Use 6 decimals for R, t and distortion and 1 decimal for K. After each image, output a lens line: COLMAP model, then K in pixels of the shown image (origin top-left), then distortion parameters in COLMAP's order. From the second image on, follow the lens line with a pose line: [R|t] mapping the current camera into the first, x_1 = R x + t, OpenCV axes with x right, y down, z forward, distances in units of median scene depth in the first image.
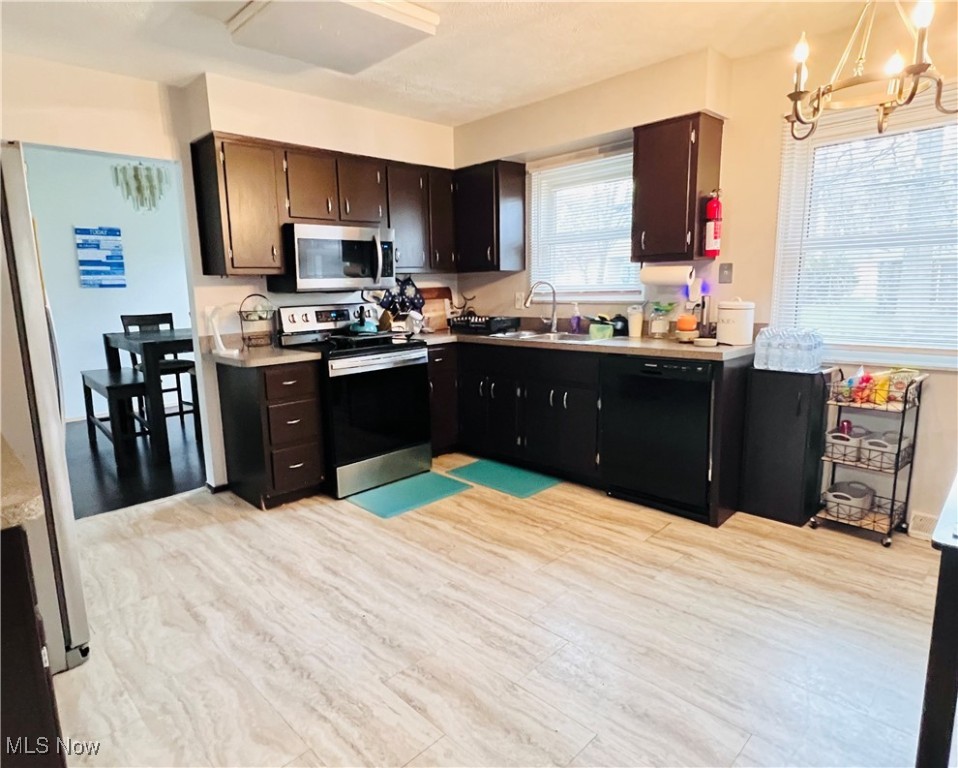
lens RADIAL K [[580.6, 0, 479.0], [0, 580.6, 384.0], [0, 0, 1]] dist [0.000730, -0.000400]
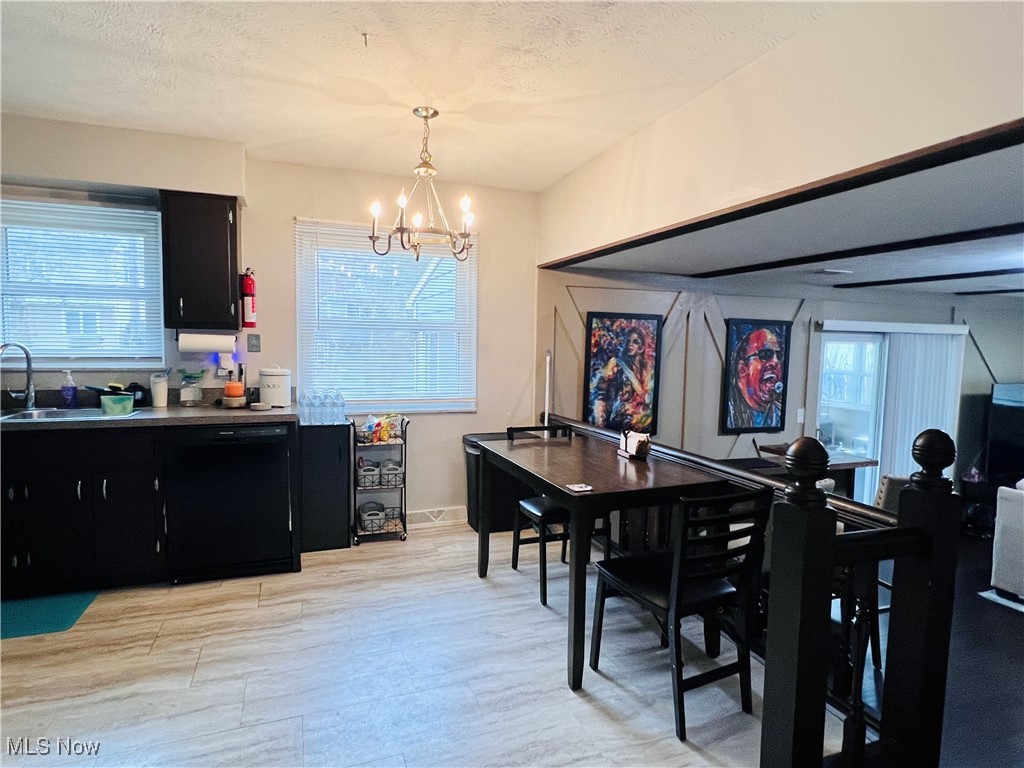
lens RADIAL K [[561.5, 0, 512.0], [0, 561.5, 384.0], [0, 0, 1]] dist [-0.001646, -0.000604]
pose [[0.384325, -0.036144, 0.922490, -0.400791], [0.124699, 0.992108, -0.013080, -0.042274], [-0.914737, 0.120061, 0.385799, 0.166971]]
